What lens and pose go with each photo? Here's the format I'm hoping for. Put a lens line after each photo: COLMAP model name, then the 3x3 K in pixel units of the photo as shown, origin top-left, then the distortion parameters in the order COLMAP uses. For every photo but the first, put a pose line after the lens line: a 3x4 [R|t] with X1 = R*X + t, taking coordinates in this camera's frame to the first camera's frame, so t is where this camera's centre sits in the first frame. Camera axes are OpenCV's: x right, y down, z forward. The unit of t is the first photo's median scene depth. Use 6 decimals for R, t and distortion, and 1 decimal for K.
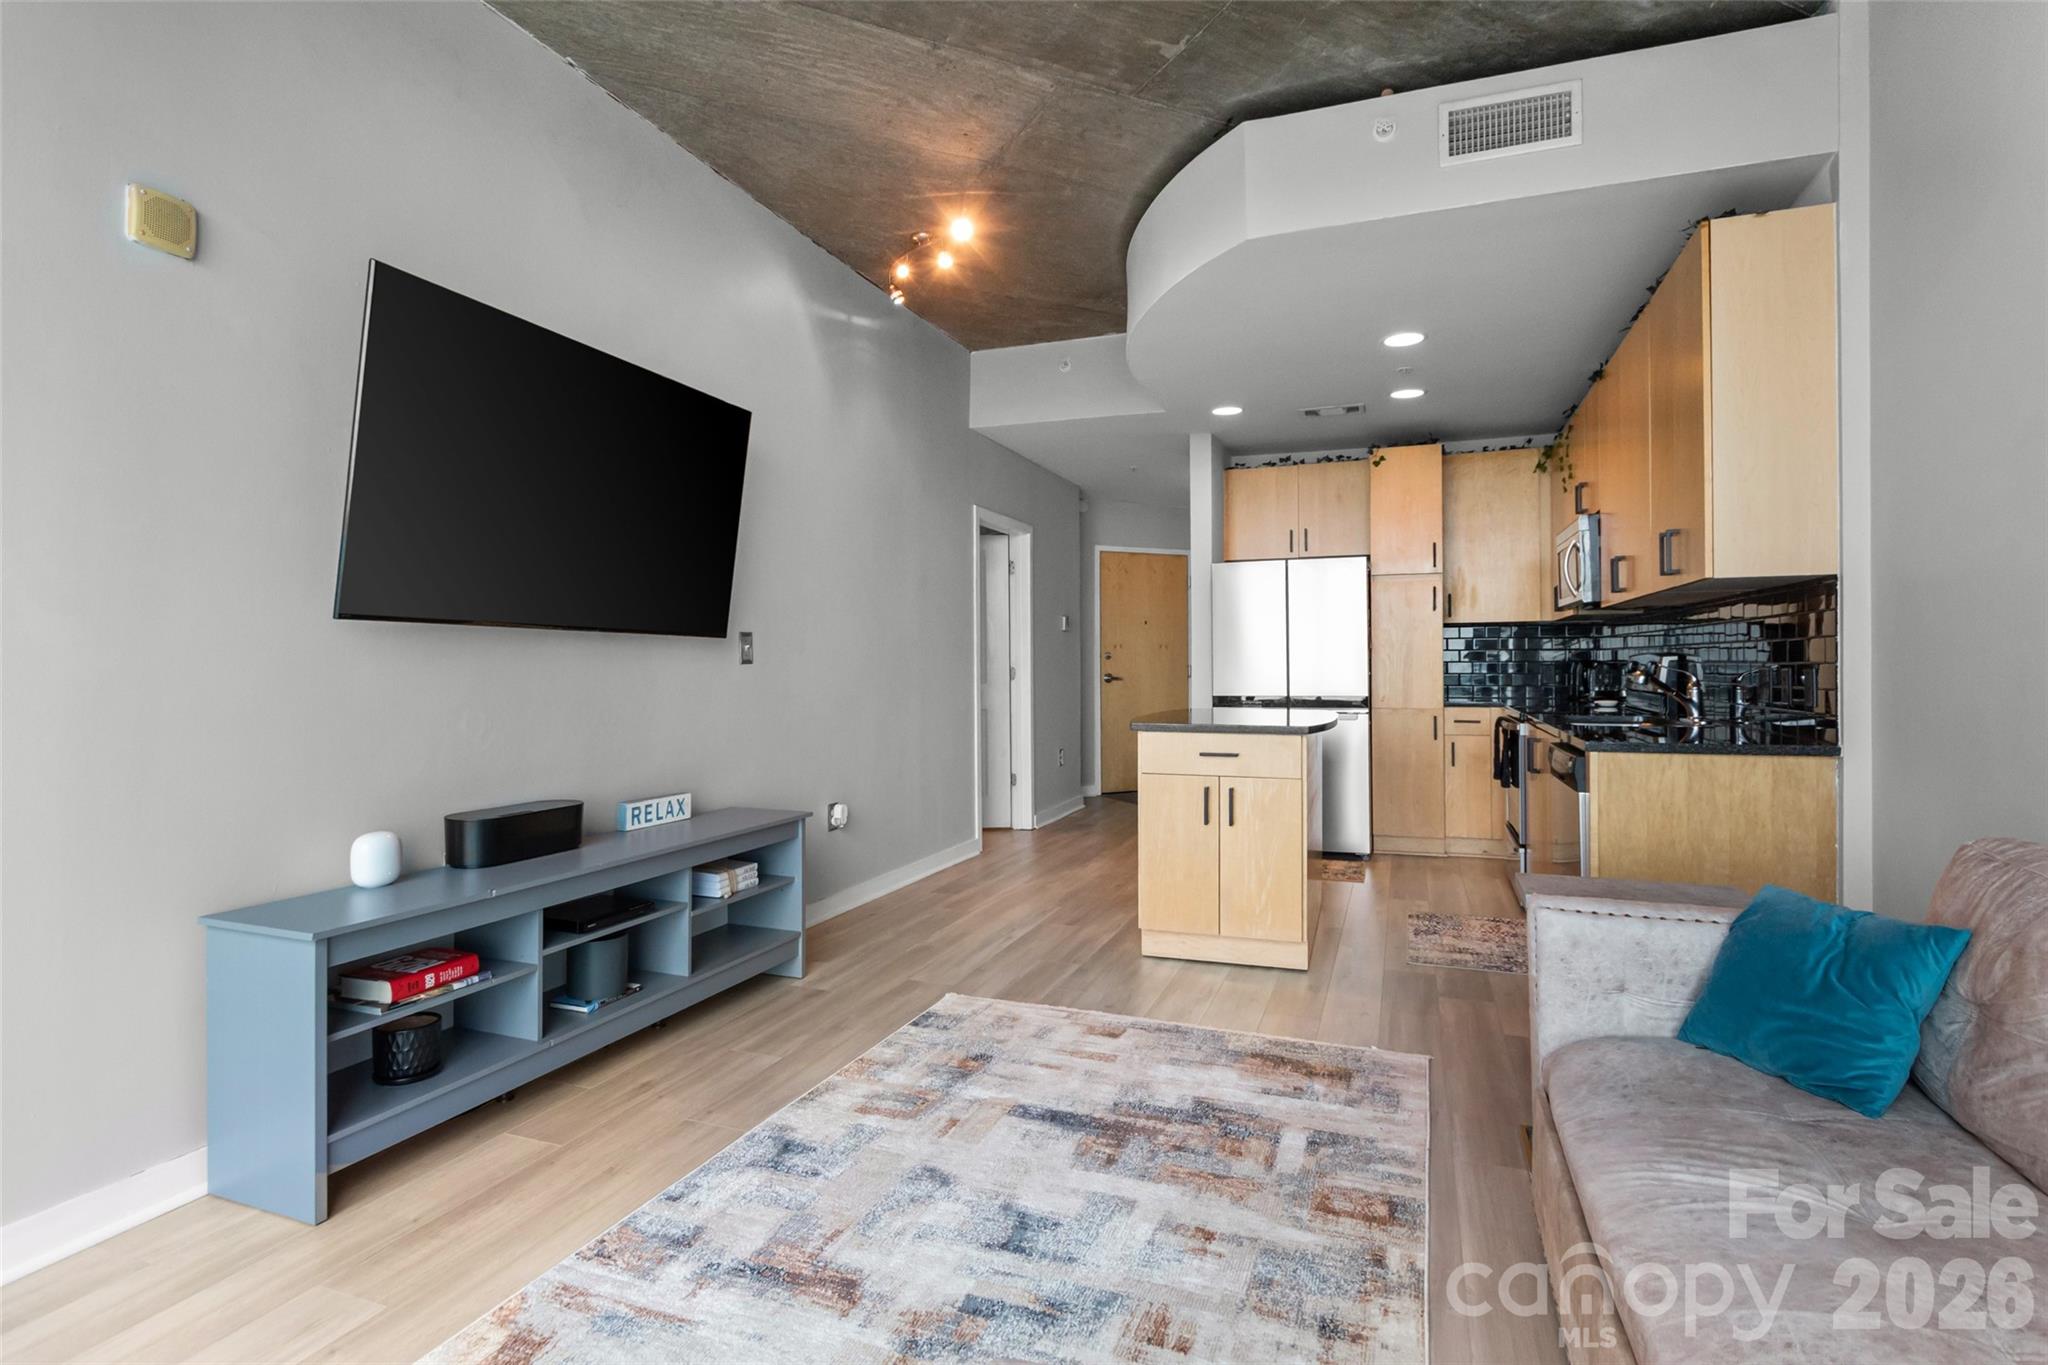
lens RADIAL K [[1016.1, 0, 1041.7], [0, 1016.1, 663.8], [0, 0, 1]] dist [0.006721, -0.005961]
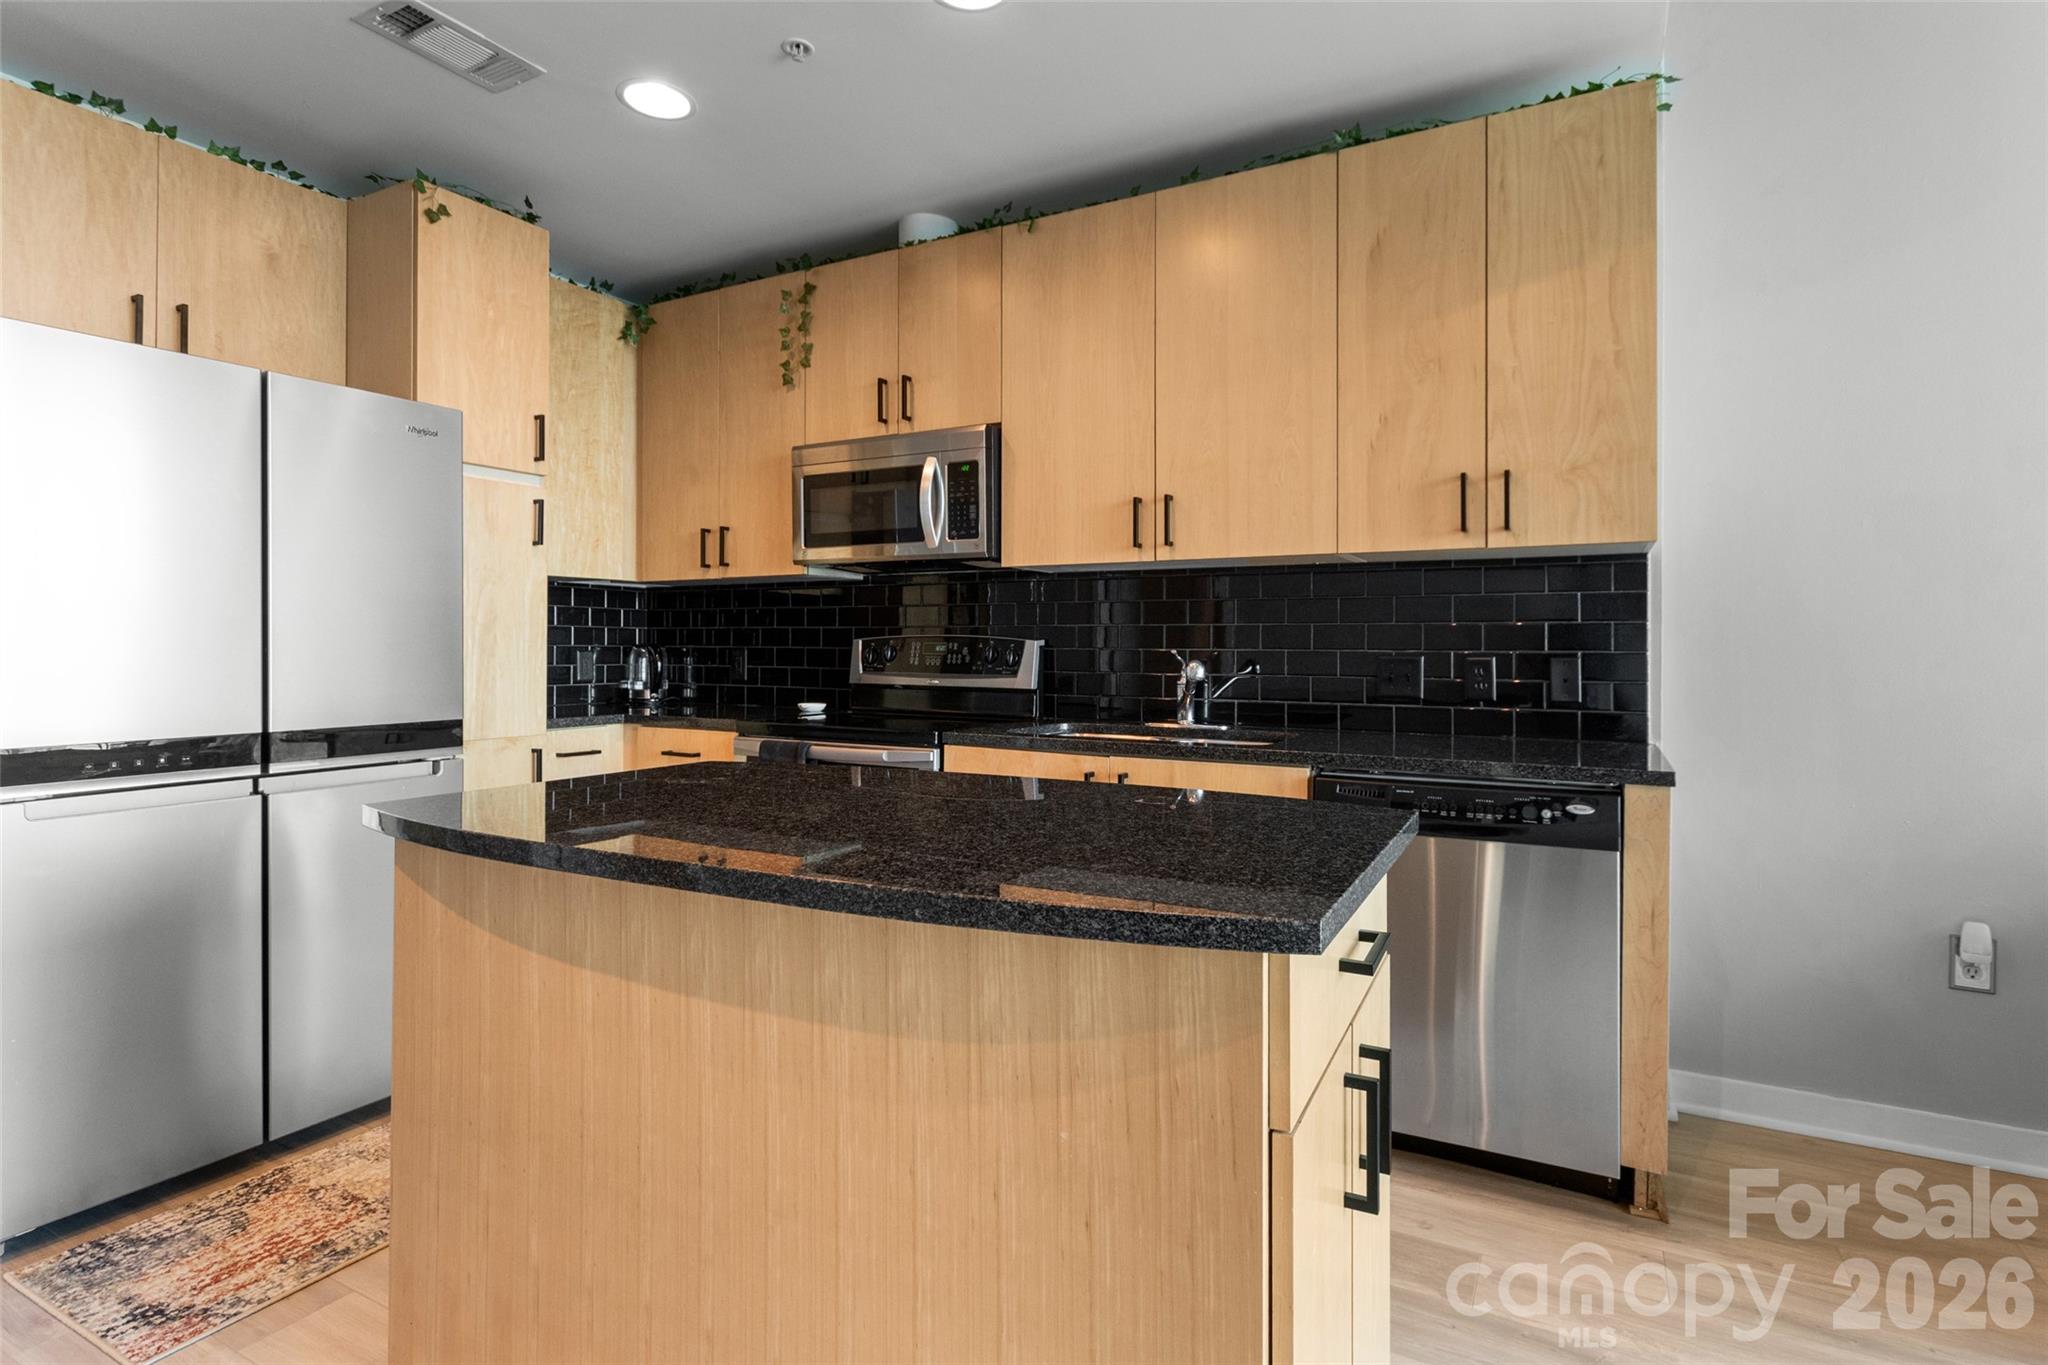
lens RADIAL K [[1016.1, 0, 1014.0], [0, 1016.1, 634.4], [0, 0, 1]] dist [0.006721, -0.005961]
pose [[0.151309, 0.017237, 0.988336, -0.166020], [-0.003953, 0.999851, -0.016833, 0.001251], [-0.988479, -0.001360, 0.151355, 1.268214]]
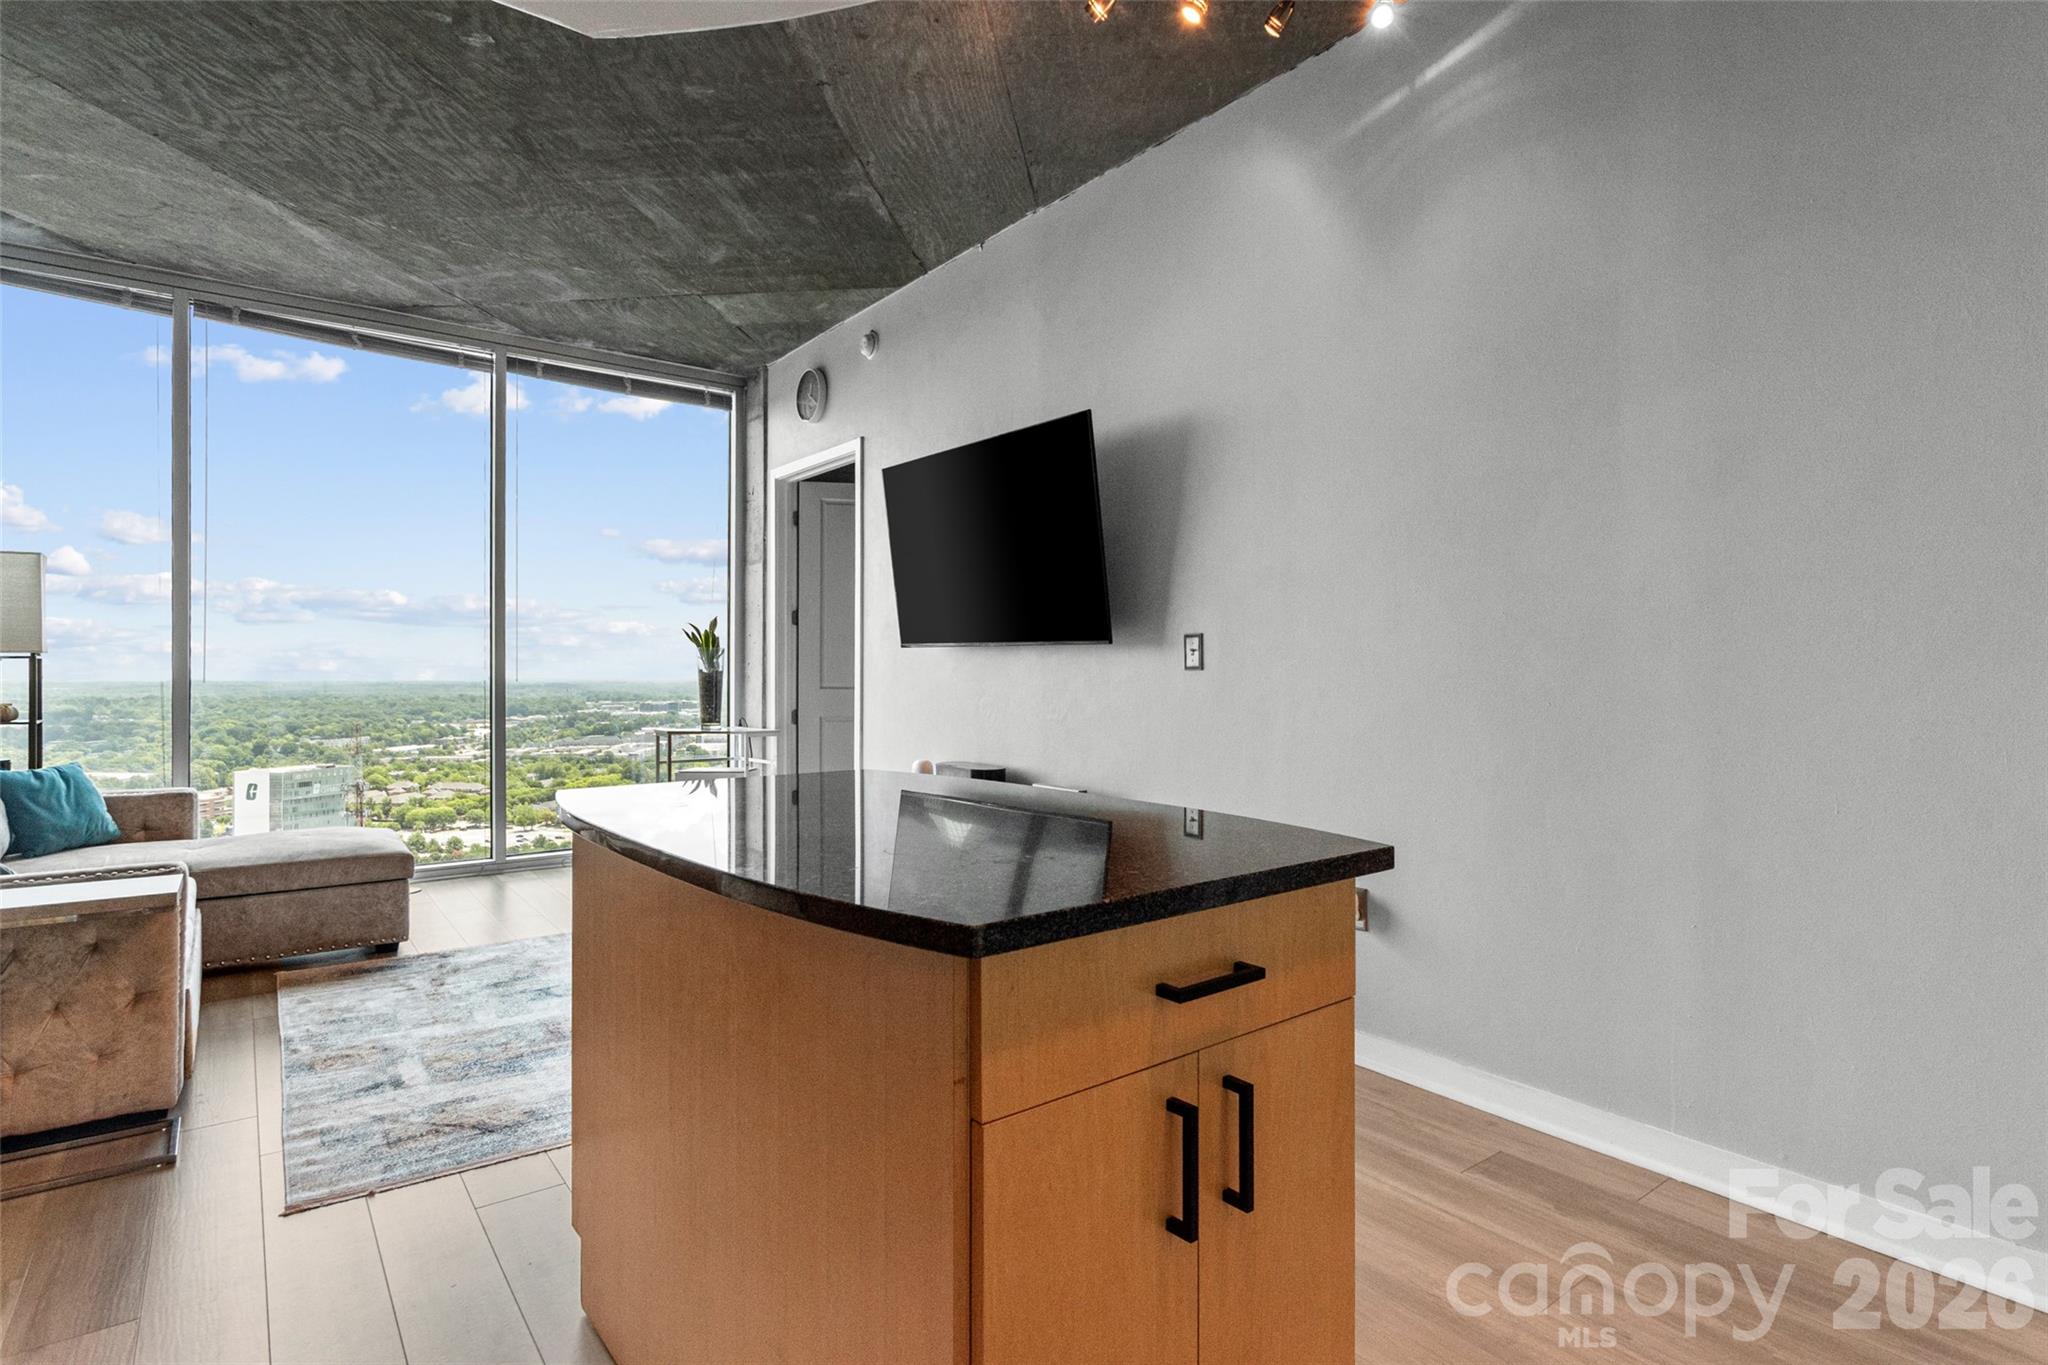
lens RADIAL K [[1016.1, 0, 1019.1], [0, 1016.1, 668.8], [0, 0, 1]] dist [0.006721, -0.005961]
pose [[-0.541935, 0.001494, -0.840419, 0.654777], [0.001859, 0.999998, 0.000579, -0.000870], [0.840419, -0.001248, -0.541936, 1.700781]]
